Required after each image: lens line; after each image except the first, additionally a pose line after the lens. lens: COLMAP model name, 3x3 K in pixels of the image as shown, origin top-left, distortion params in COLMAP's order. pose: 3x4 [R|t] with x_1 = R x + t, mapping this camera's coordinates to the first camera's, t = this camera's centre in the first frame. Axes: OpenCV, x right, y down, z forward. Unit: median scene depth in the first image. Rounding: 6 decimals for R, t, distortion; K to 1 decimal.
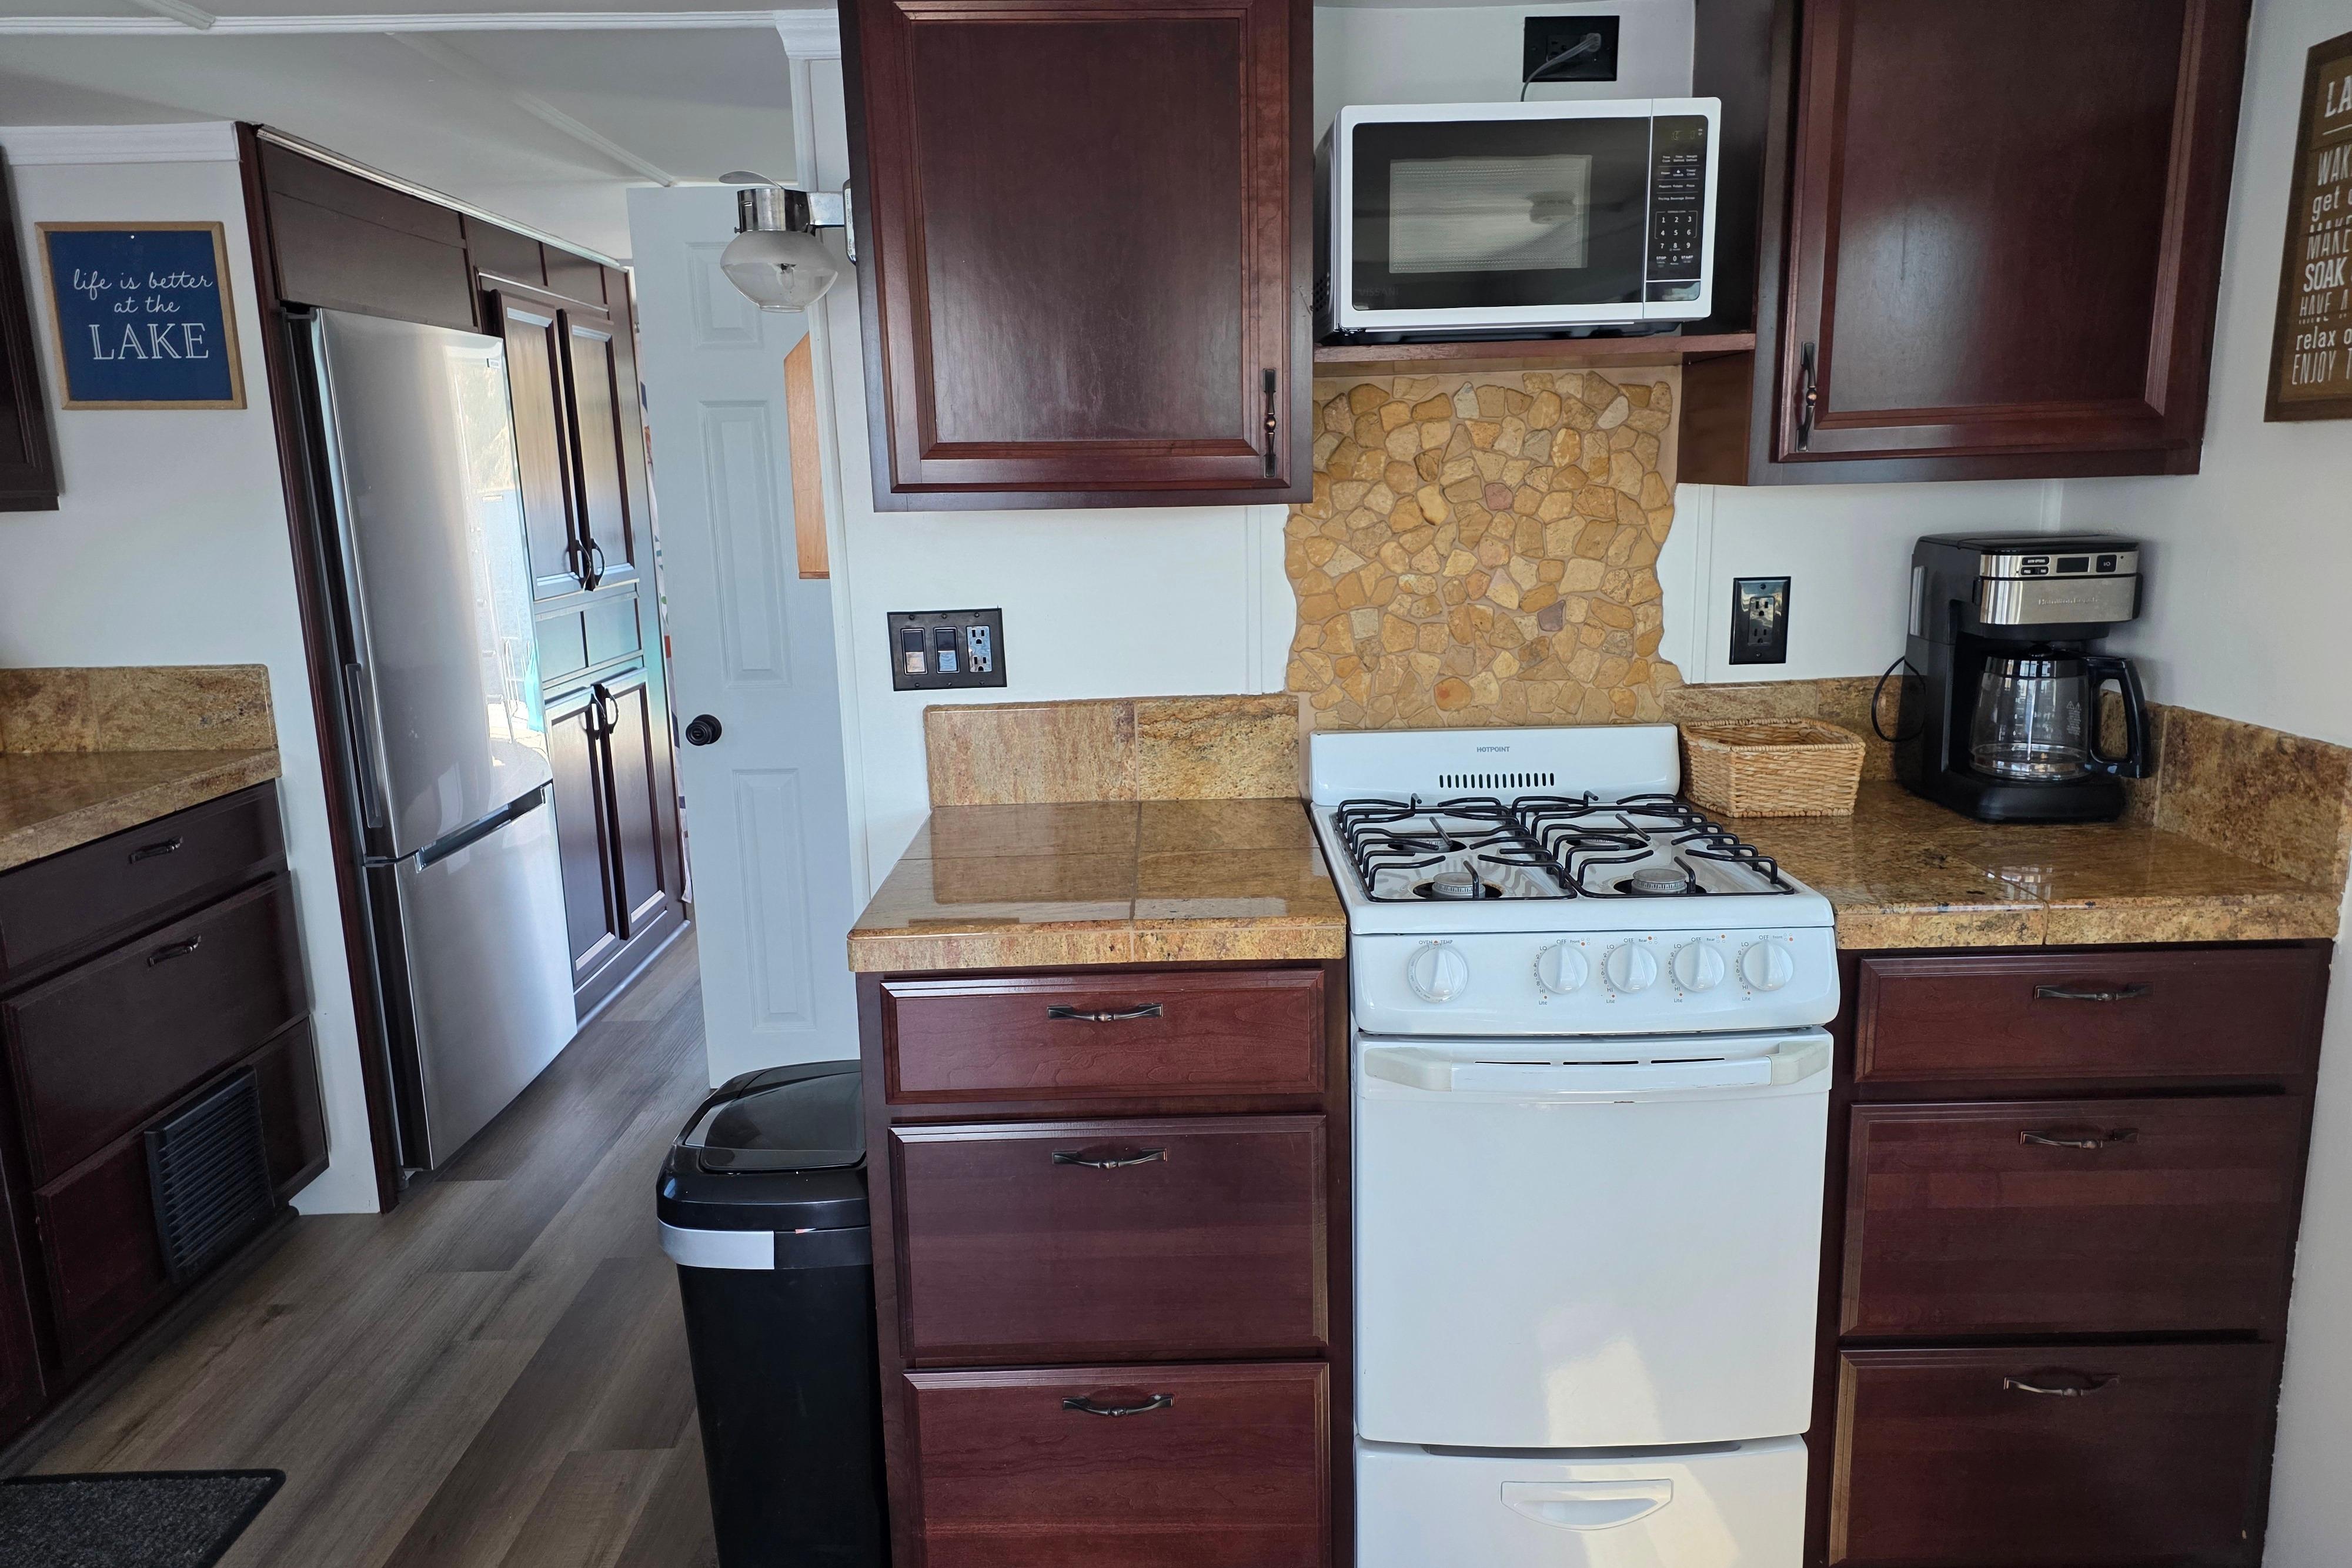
lens RADIAL K [[1554.2, 0, 1189.4], [0, 1554.2, 786.0], [0, 0, 1]] dist [0.073835, -0.052778]
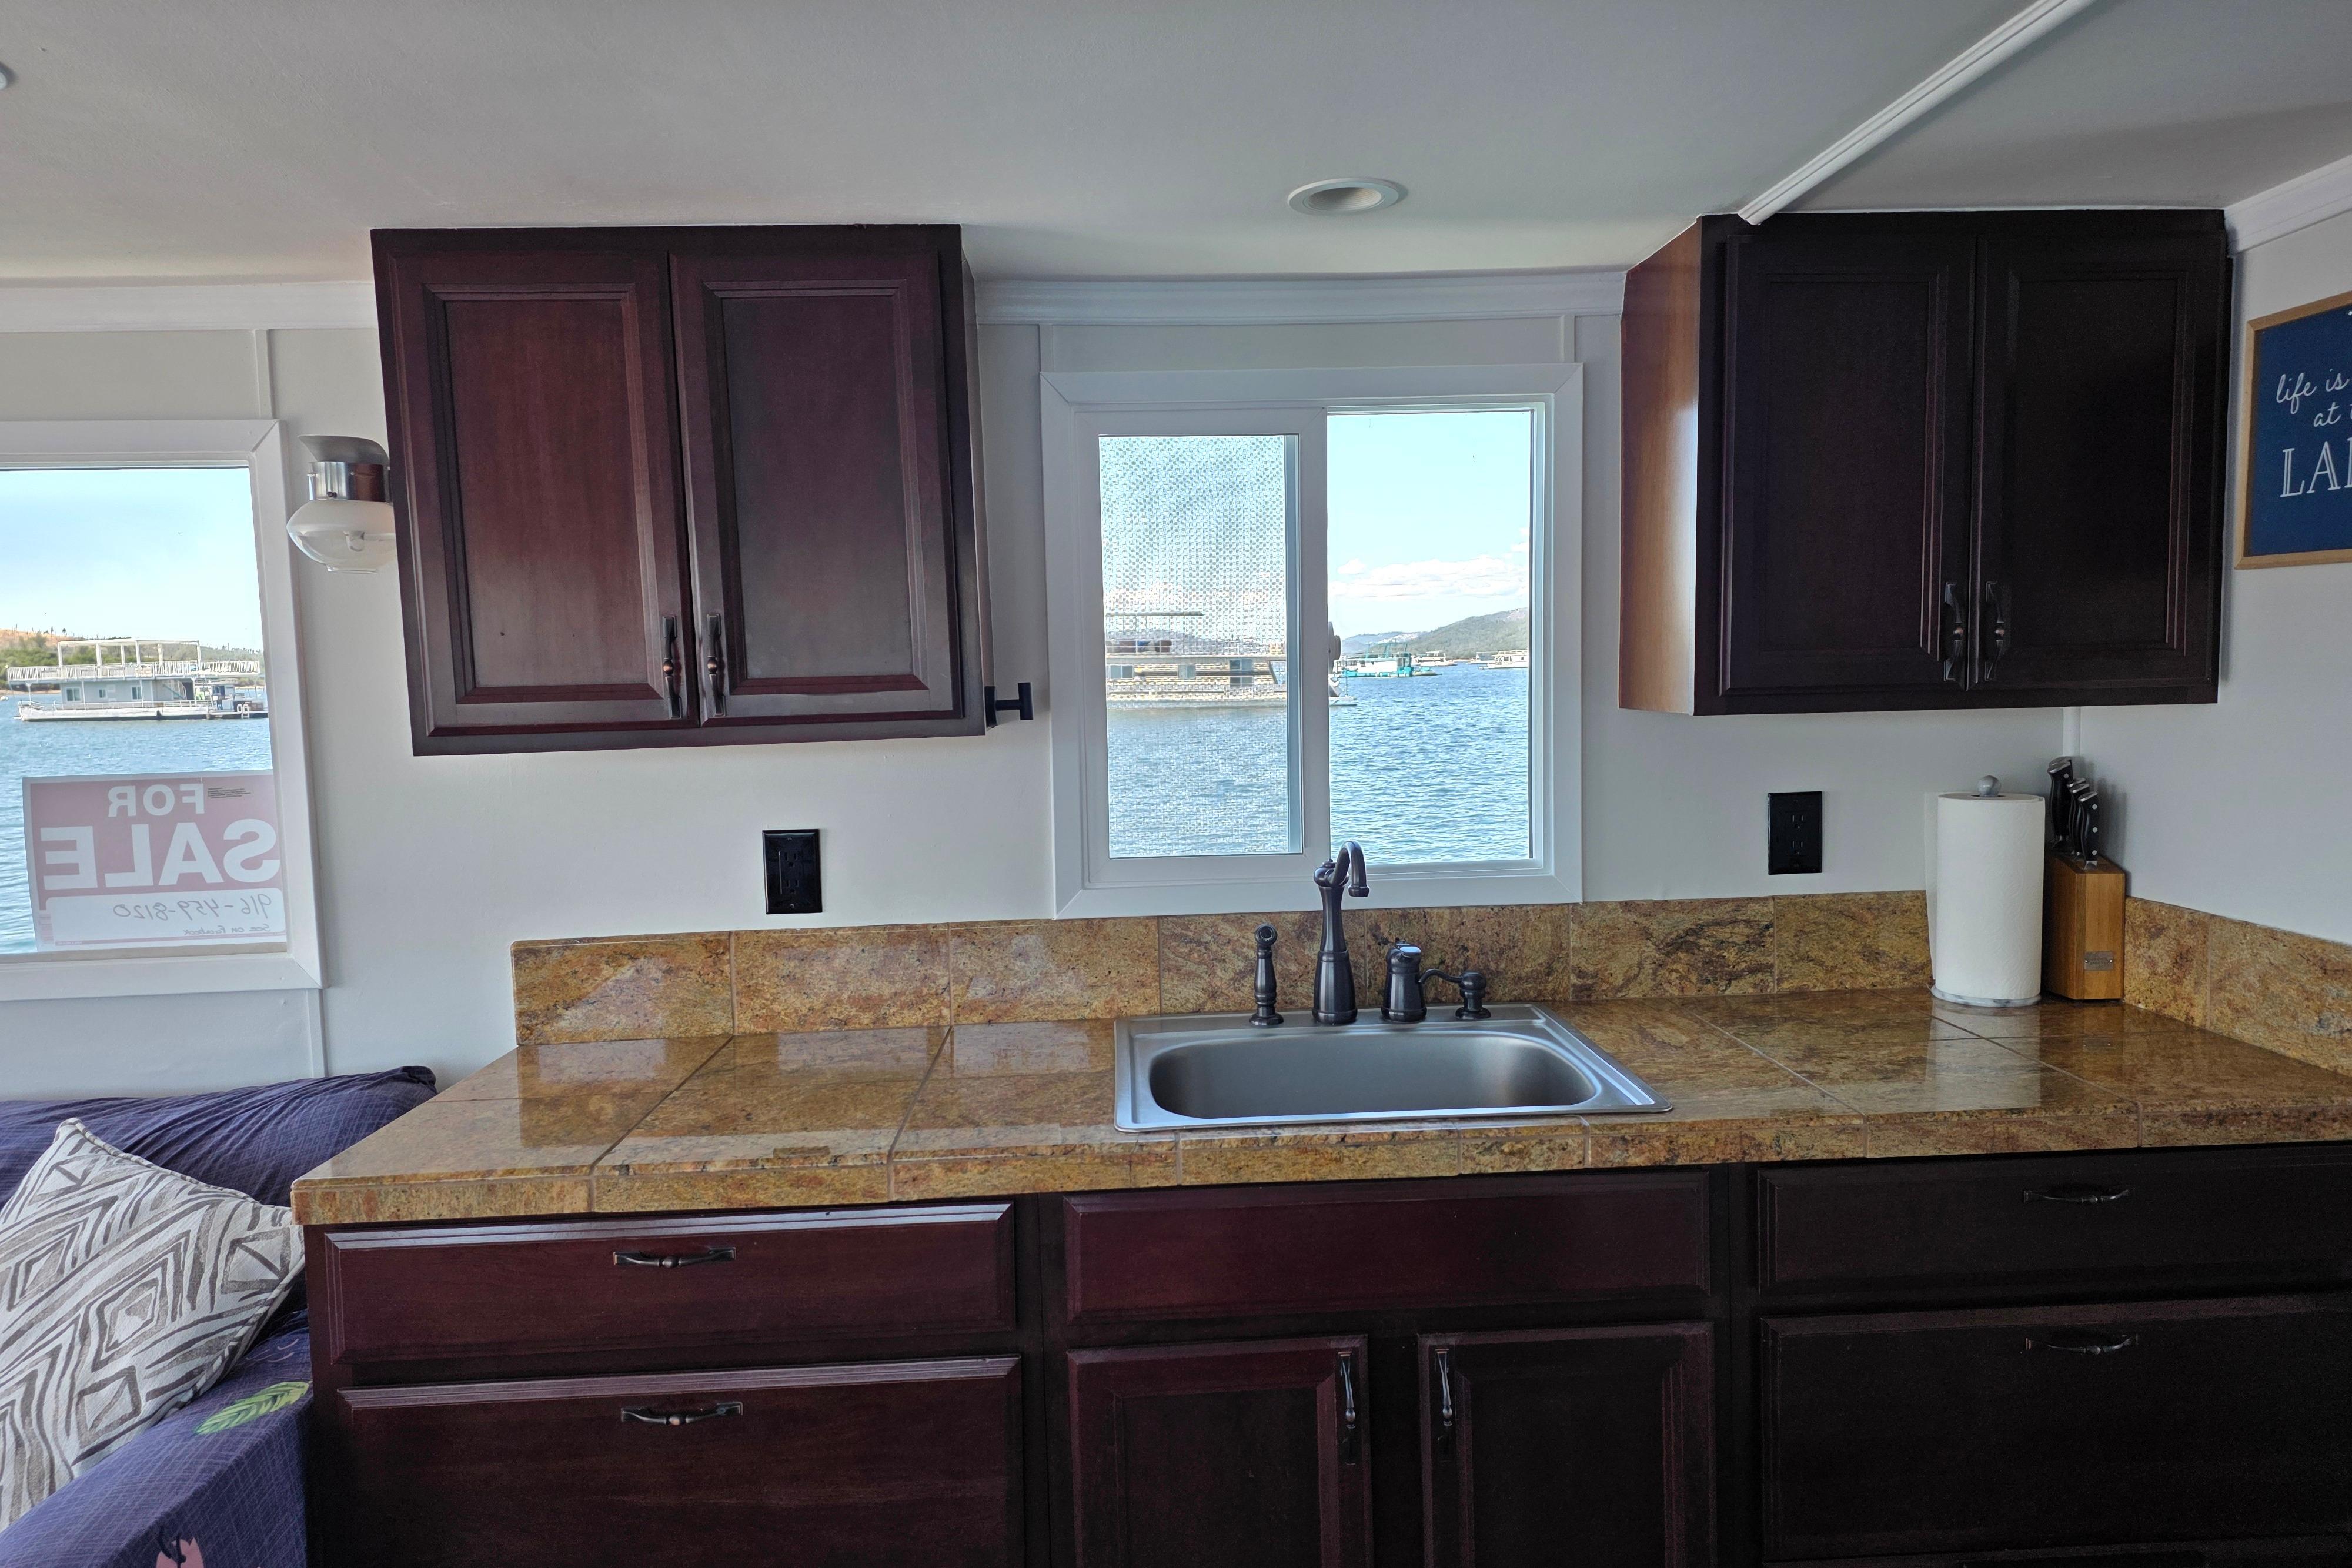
lens RADIAL K [[1554.2, 0, 1120.2], [0, 1554.2, 775.8], [0, 0, 1]] dist [0.073835, -0.052778]
pose [[0.046024, 0.086728, -0.995168, 0.007036], [-0.177344, 0.981108, 0.077301, -0.108851], [0.983072, 0.172929, 0.060535, 0.468956]]
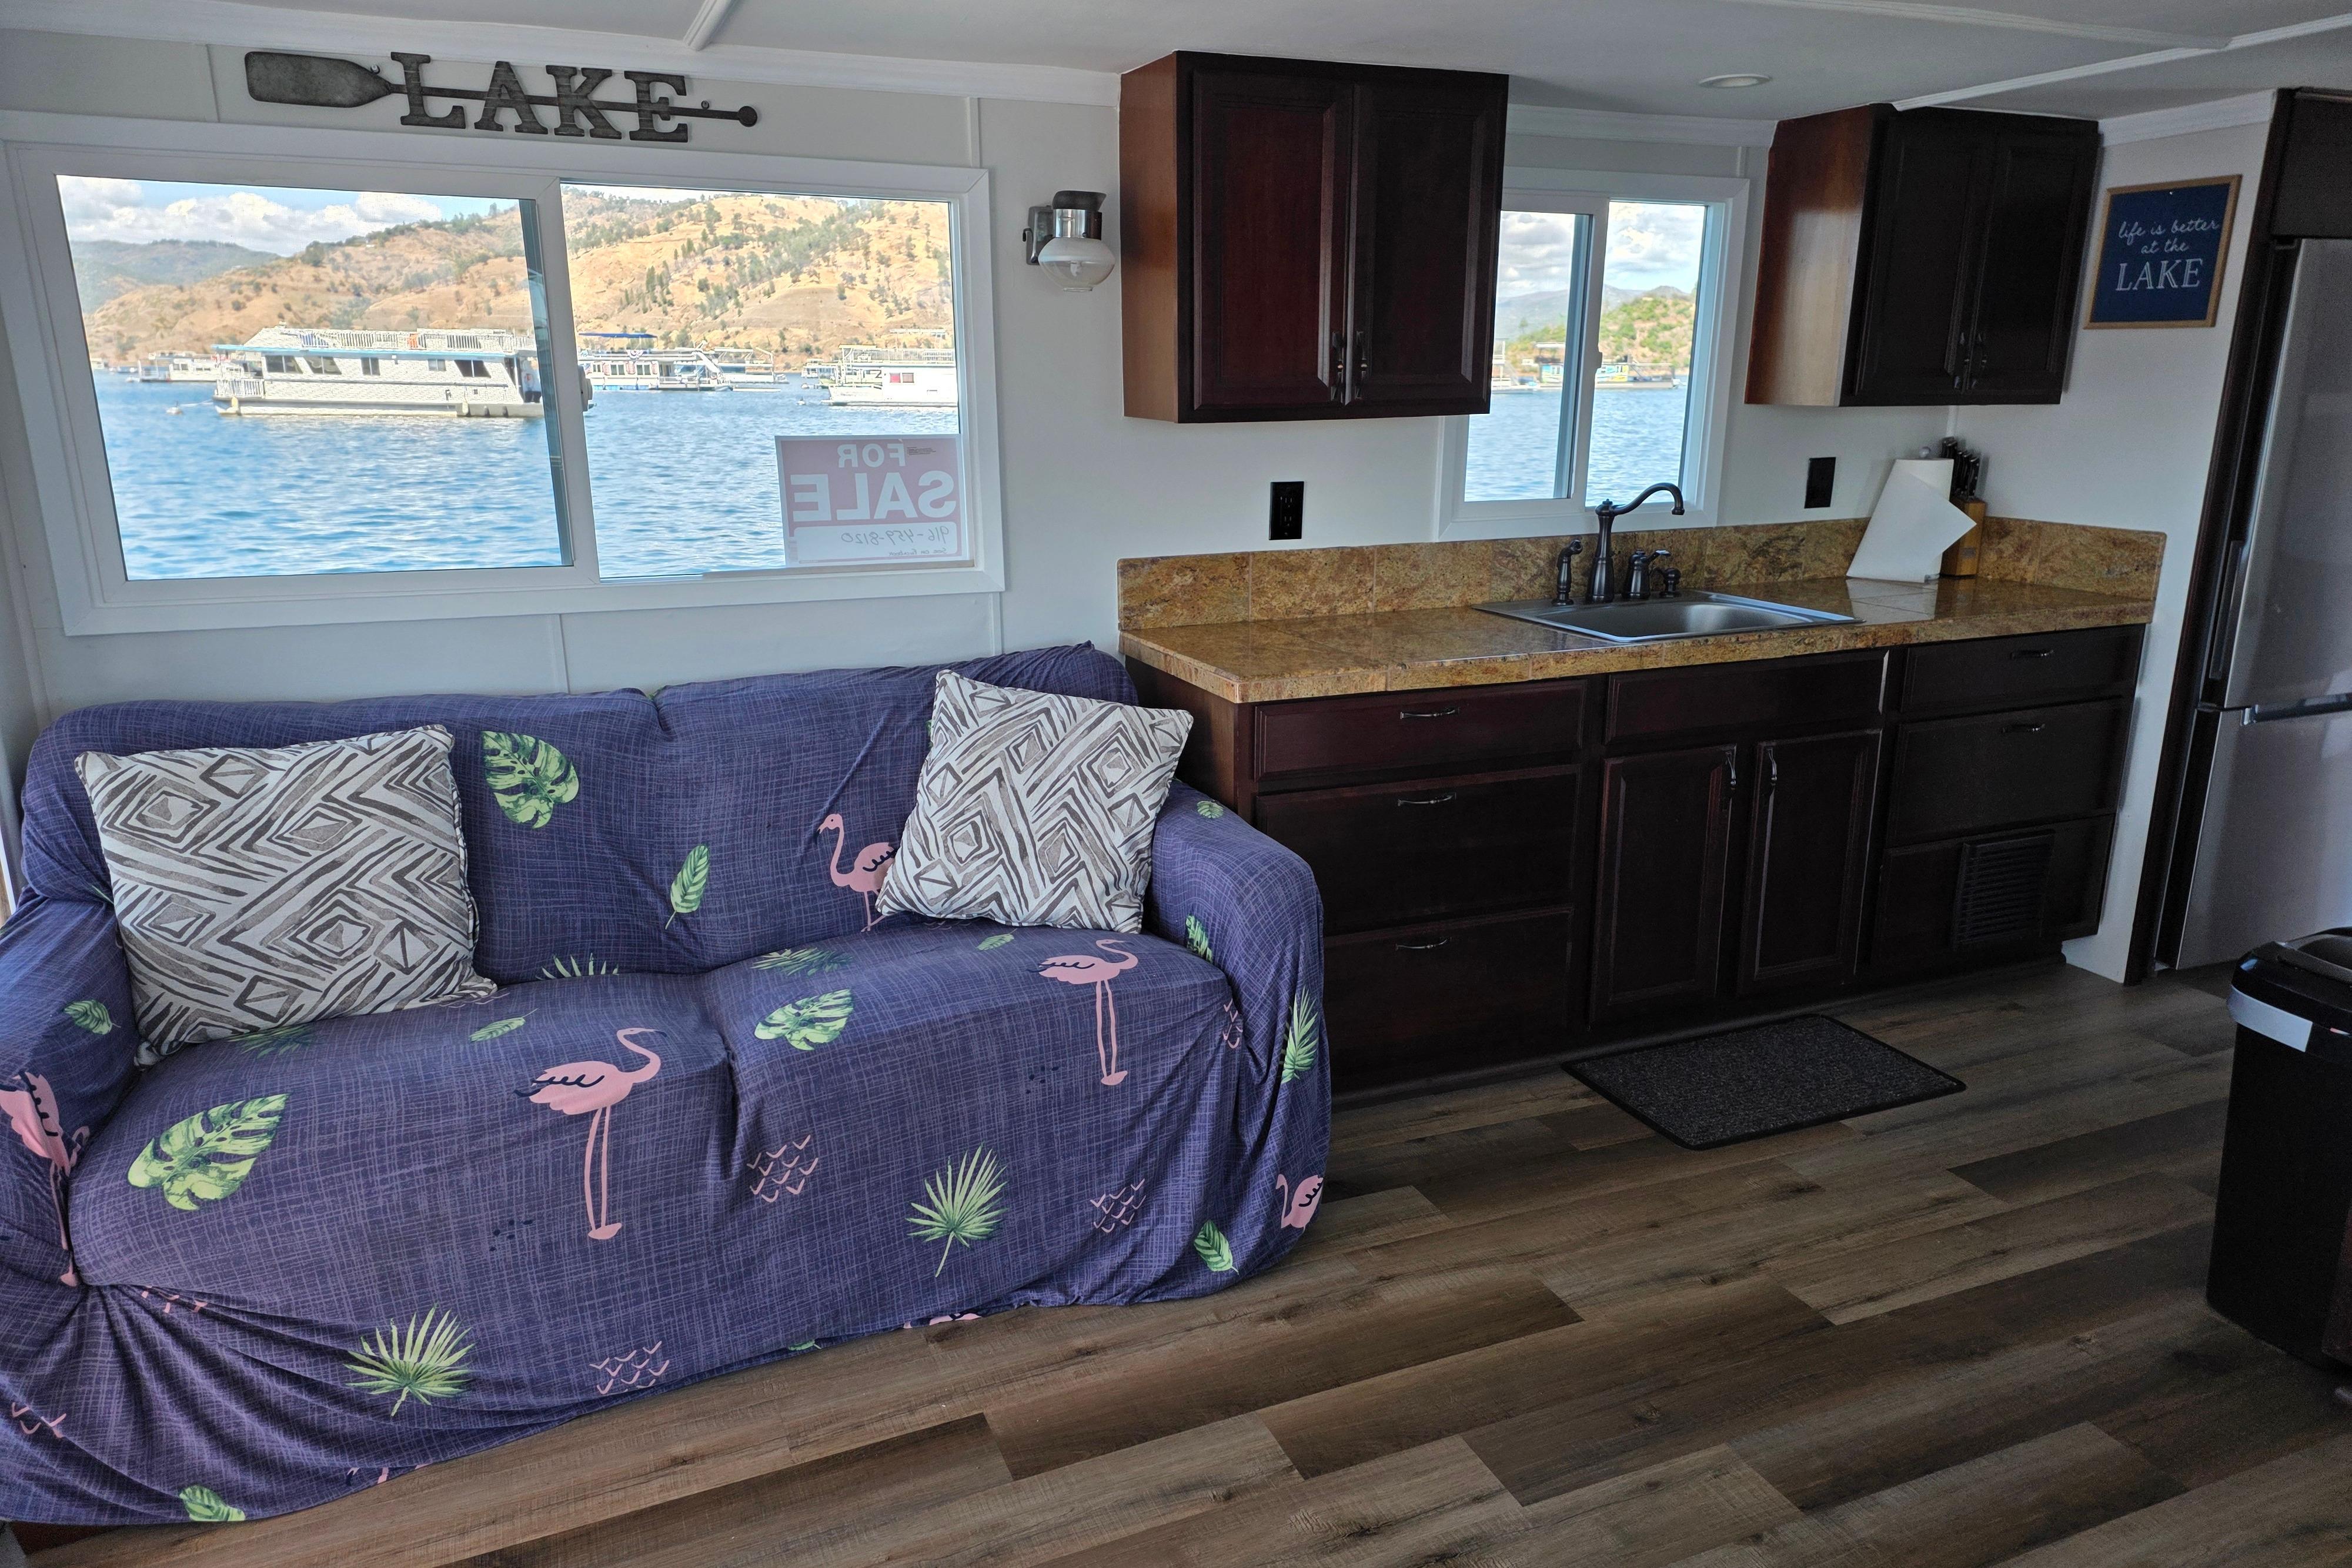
lens RADIAL K [[1554.2, 0, 1190.3], [0, 1554.2, 774.6], [0, 0, 1]] dist [0.073835, -0.052778]
pose [[0.384354, 0.250297, -0.888607, 0.296273], [-0.194079, 0.962941, 0.187289, 0.023425], [0.902555, 0.100475, 0.418688, -0.214054]]
